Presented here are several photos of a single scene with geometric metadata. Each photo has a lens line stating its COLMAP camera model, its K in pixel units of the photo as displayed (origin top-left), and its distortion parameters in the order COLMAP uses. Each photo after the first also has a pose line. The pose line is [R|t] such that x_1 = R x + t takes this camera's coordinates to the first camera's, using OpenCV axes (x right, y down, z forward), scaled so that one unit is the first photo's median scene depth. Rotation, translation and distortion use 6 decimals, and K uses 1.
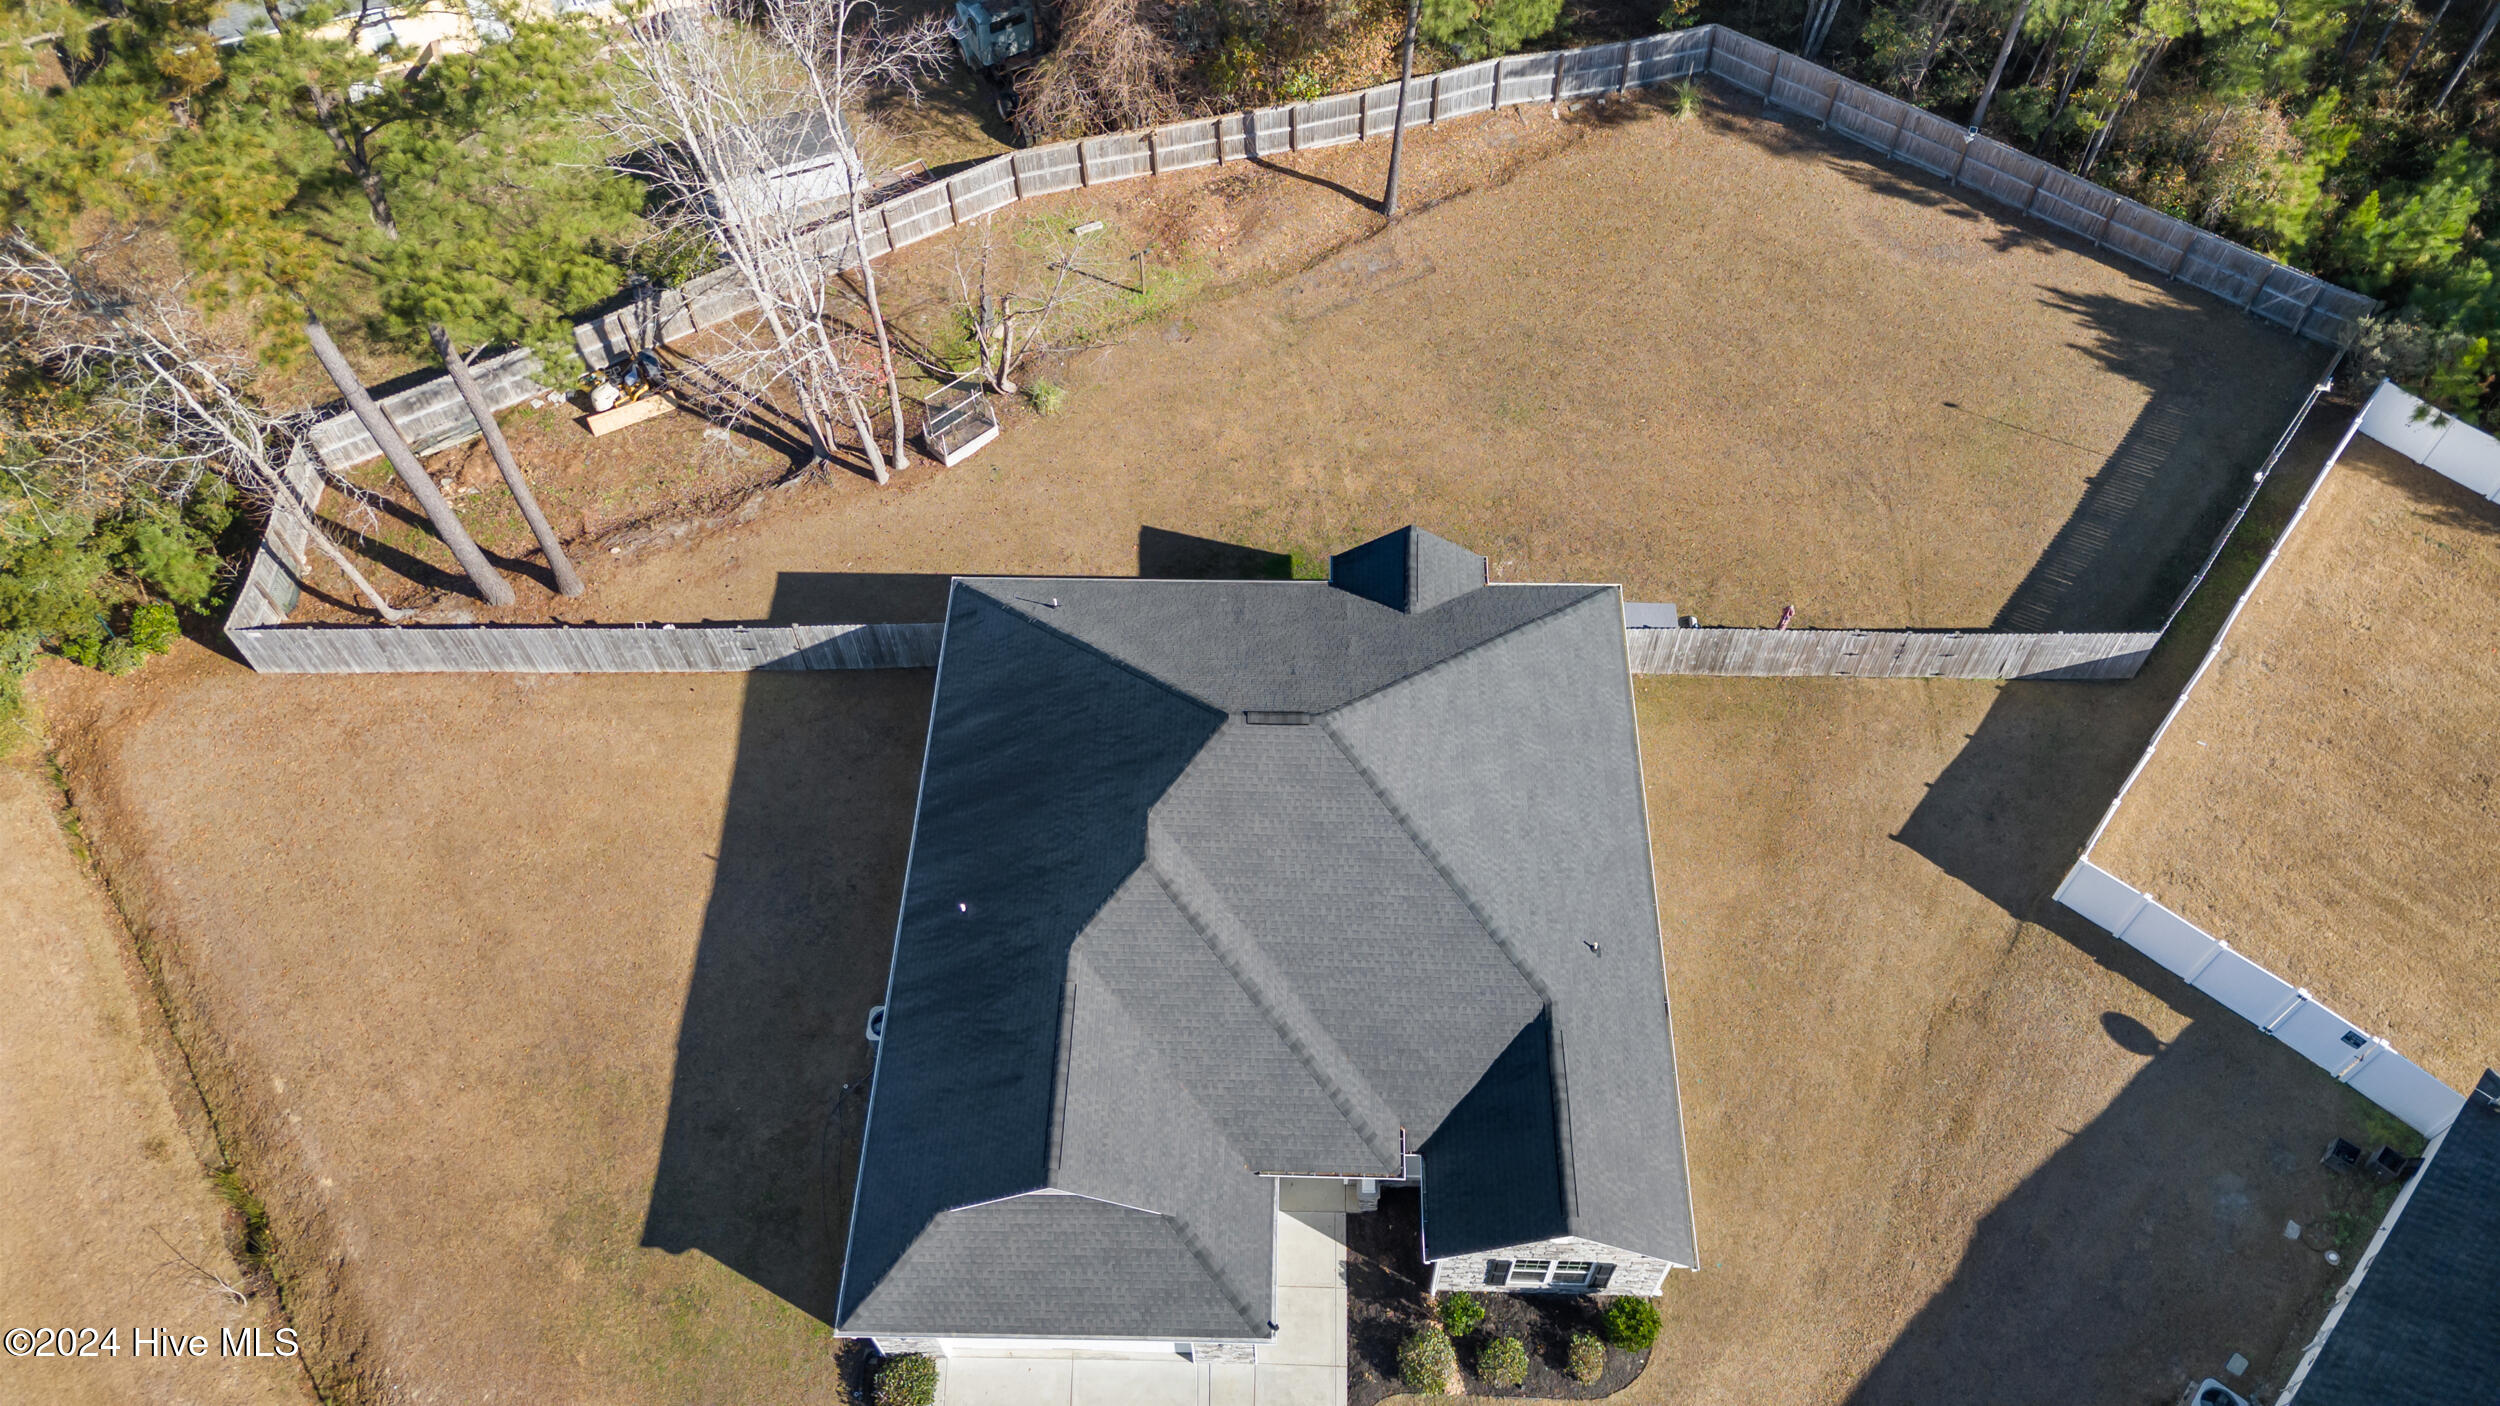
lens RADIAL K [[1816.0, 0, 1249.8], [0, 1816.0, 703.4], [0, 0, 1]] dist [0.025000, -0.010608]
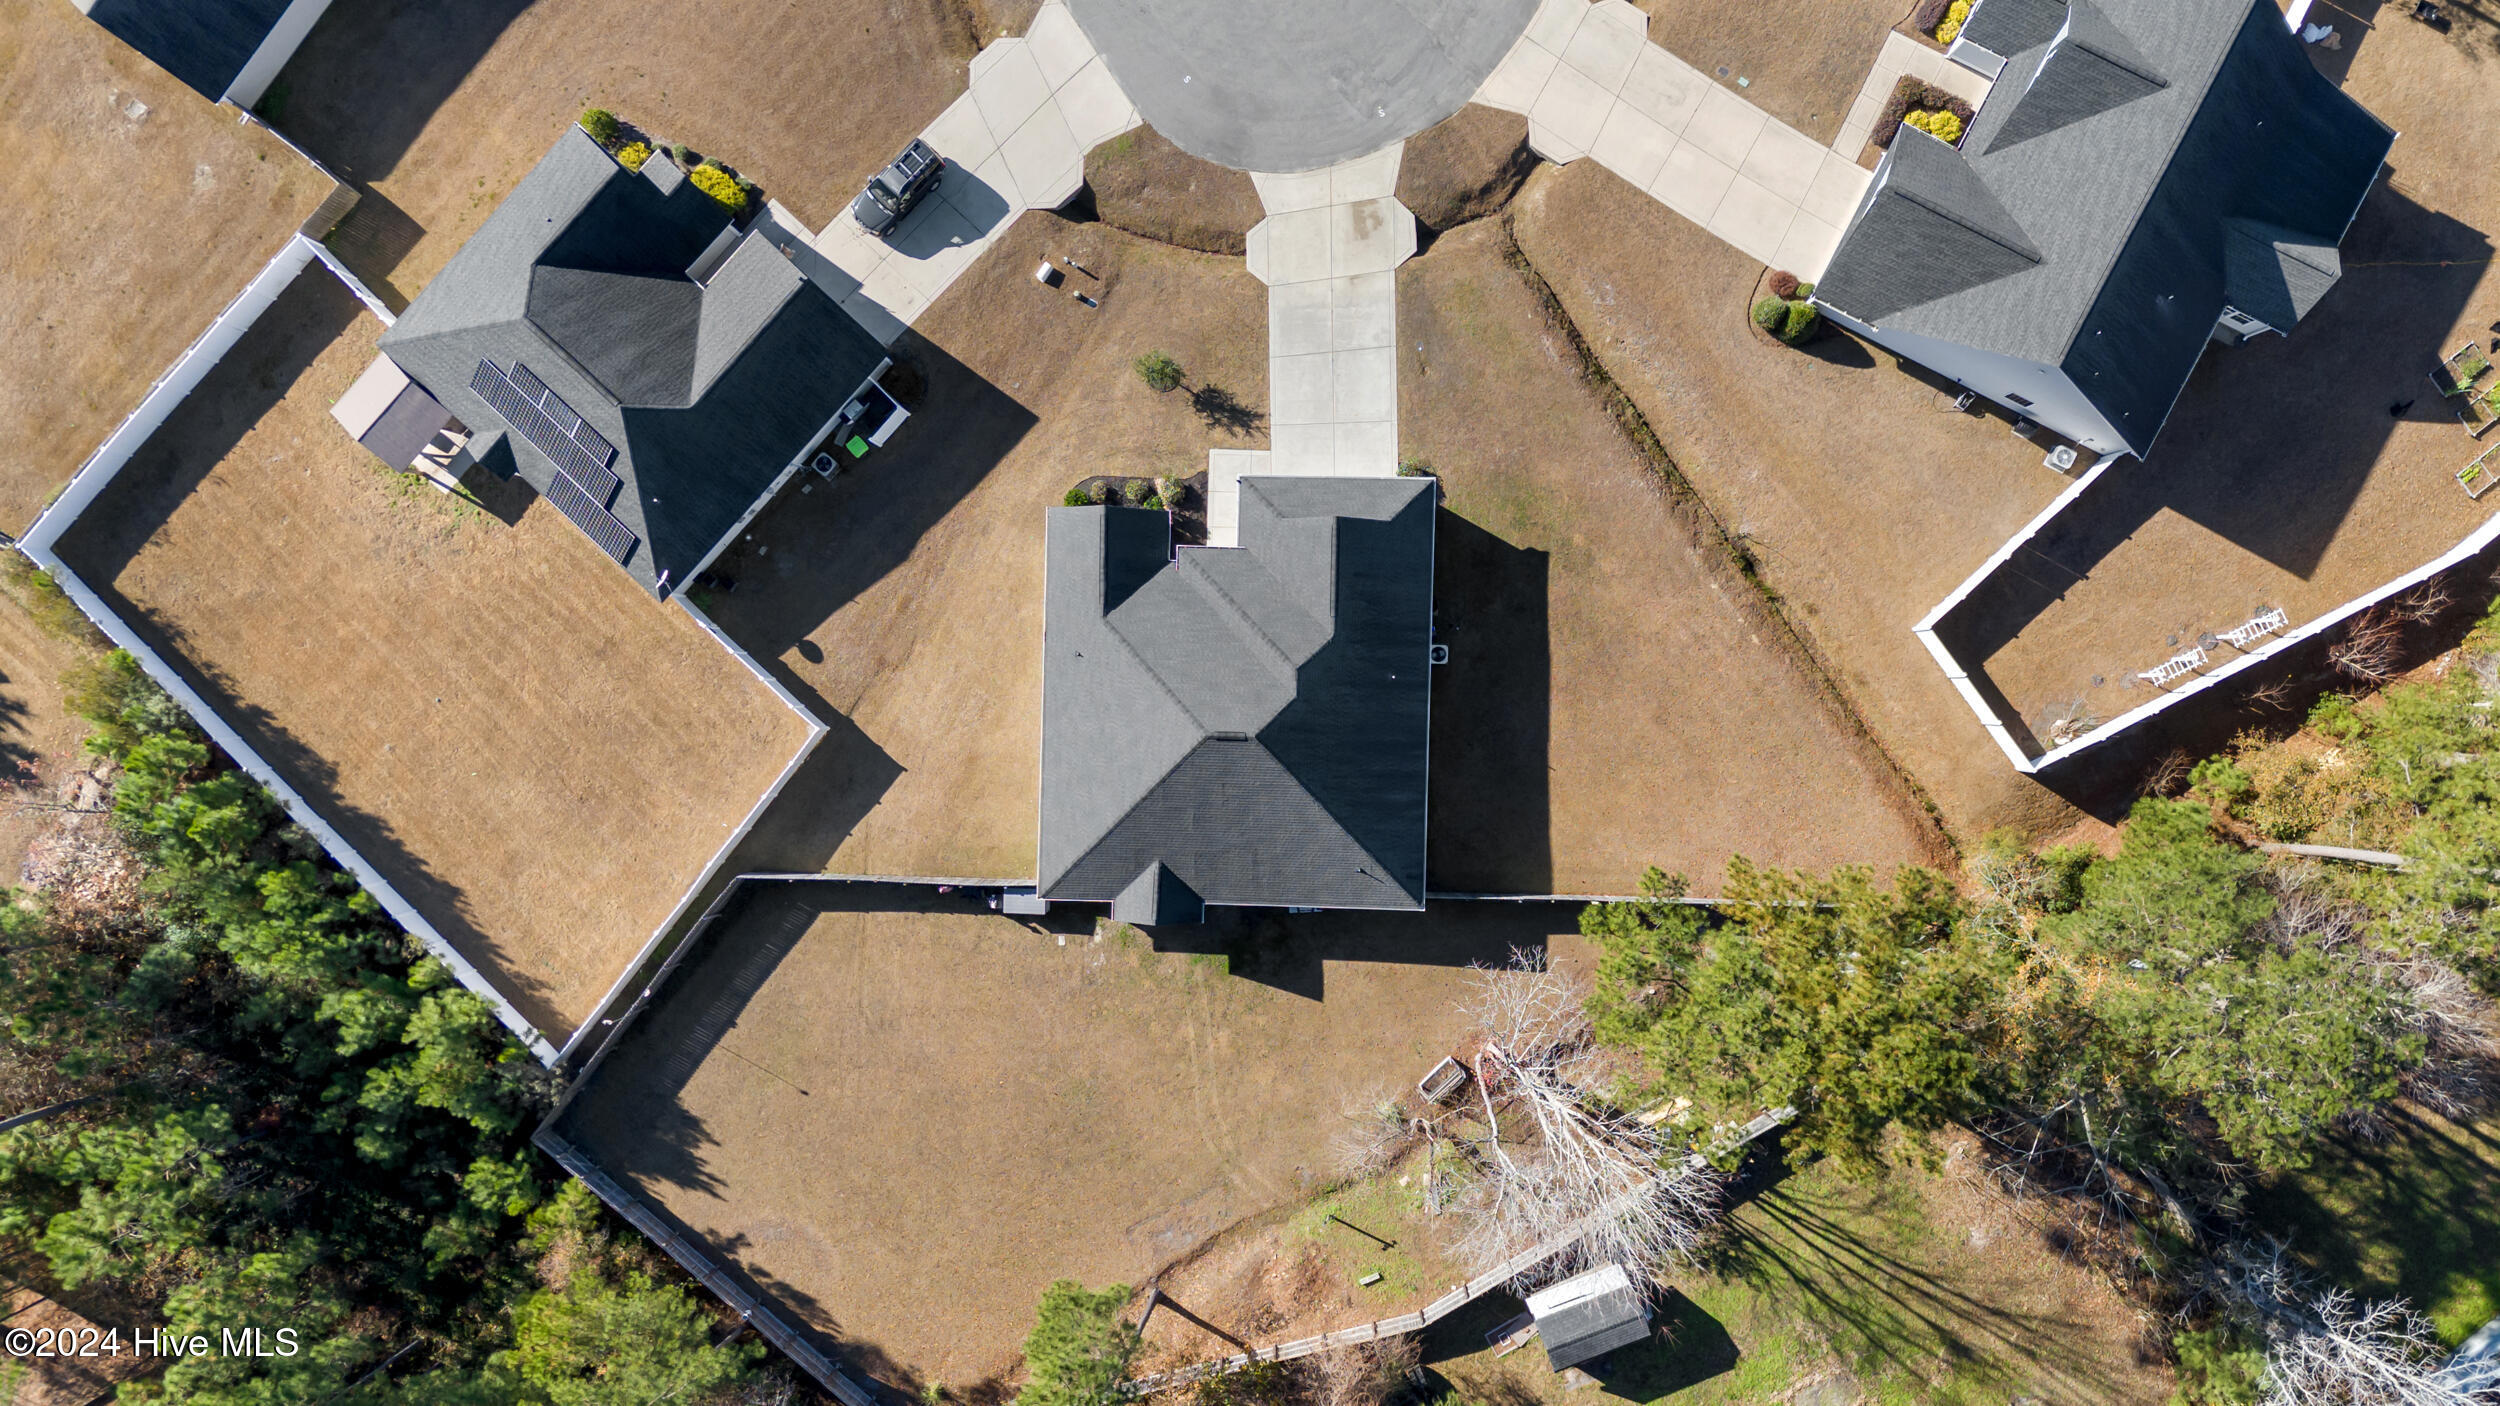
lens RADIAL K [[1816.0, 0, 1253.6], [0, 1816.0, 712.5], [0, 0, 1]] dist [0.025000, -0.010608]
pose [[-0.999036, 0.001808, 0.043871, -0.081816], [0.023039, -0.828970, 0.558818, -0.906484], [0.037378, 0.559290, 0.828129, -0.548824]]
